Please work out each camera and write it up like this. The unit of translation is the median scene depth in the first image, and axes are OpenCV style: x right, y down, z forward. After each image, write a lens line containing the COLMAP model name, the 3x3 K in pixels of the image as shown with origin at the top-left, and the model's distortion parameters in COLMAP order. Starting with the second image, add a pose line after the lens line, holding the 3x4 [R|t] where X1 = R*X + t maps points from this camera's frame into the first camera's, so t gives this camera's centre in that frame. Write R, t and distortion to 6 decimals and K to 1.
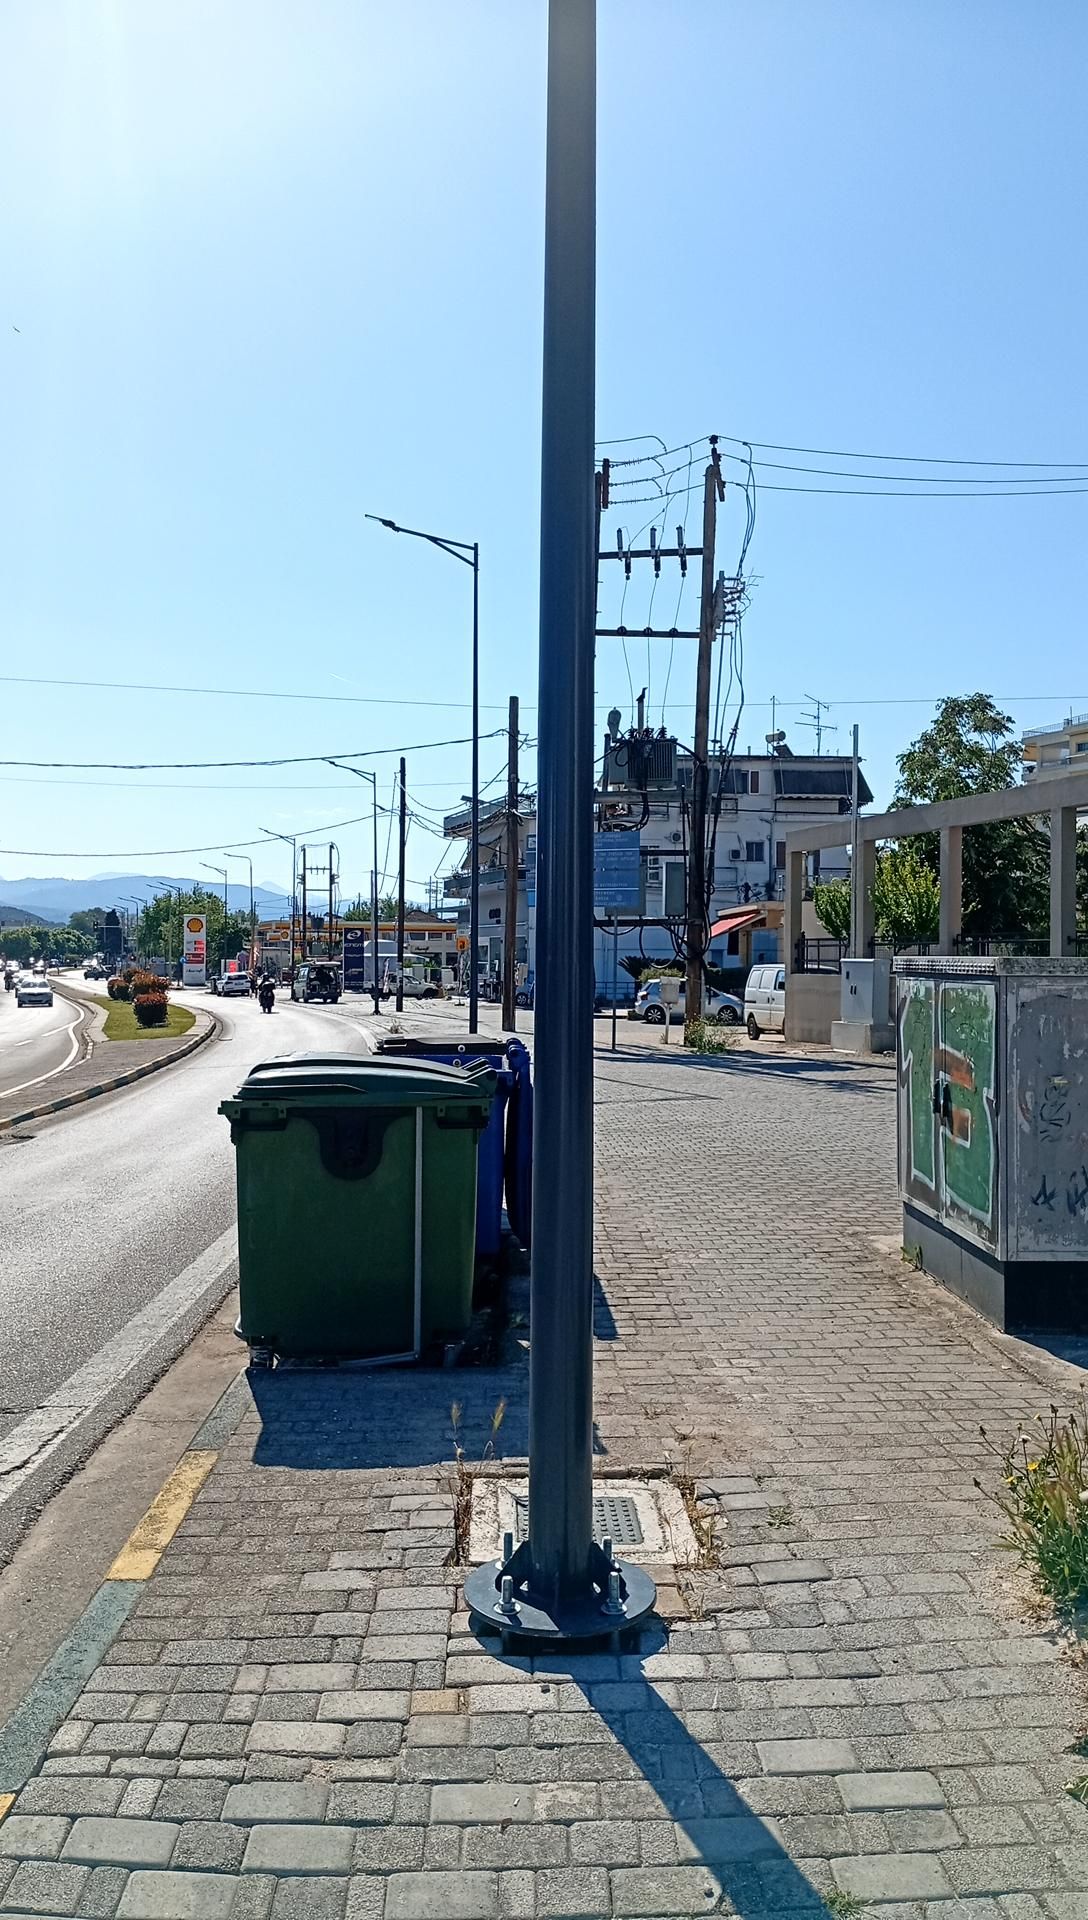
lens RADIAL K [[1521.7, 0, 544.0], [0, 1521.7, 960.0], [0, 0, 1]] dist [0.045739, -0.000005]
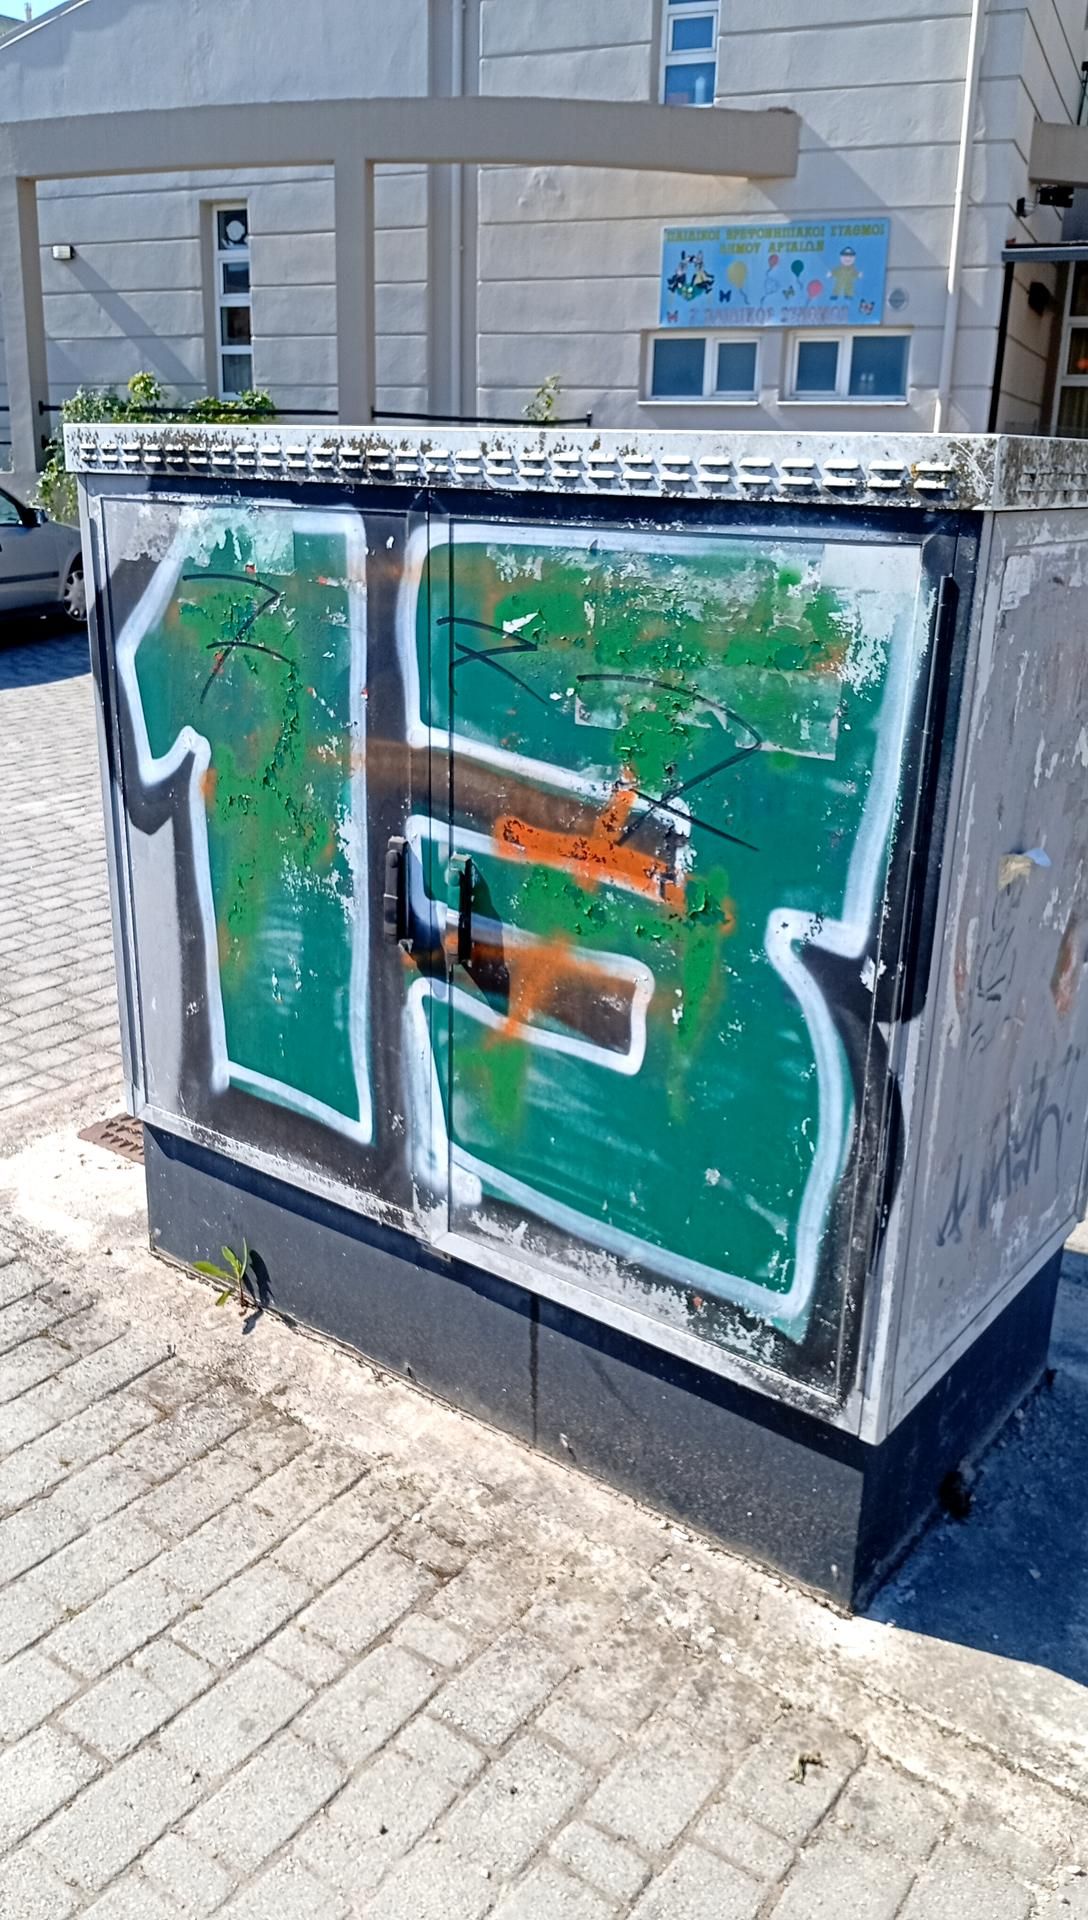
lens RADIAL K [[1521.7, 0, 544.0], [0, 1521.7, 960.0], [0, 0, 1]] dist [0.045739, -0.000005]
pose [[0.643591, -0.240989, 0.726440, 0.040819], [-0.012085, 0.945818, 0.324472, -0.001444], [-0.765275, -0.217606, 0.605808, 0.788436]]
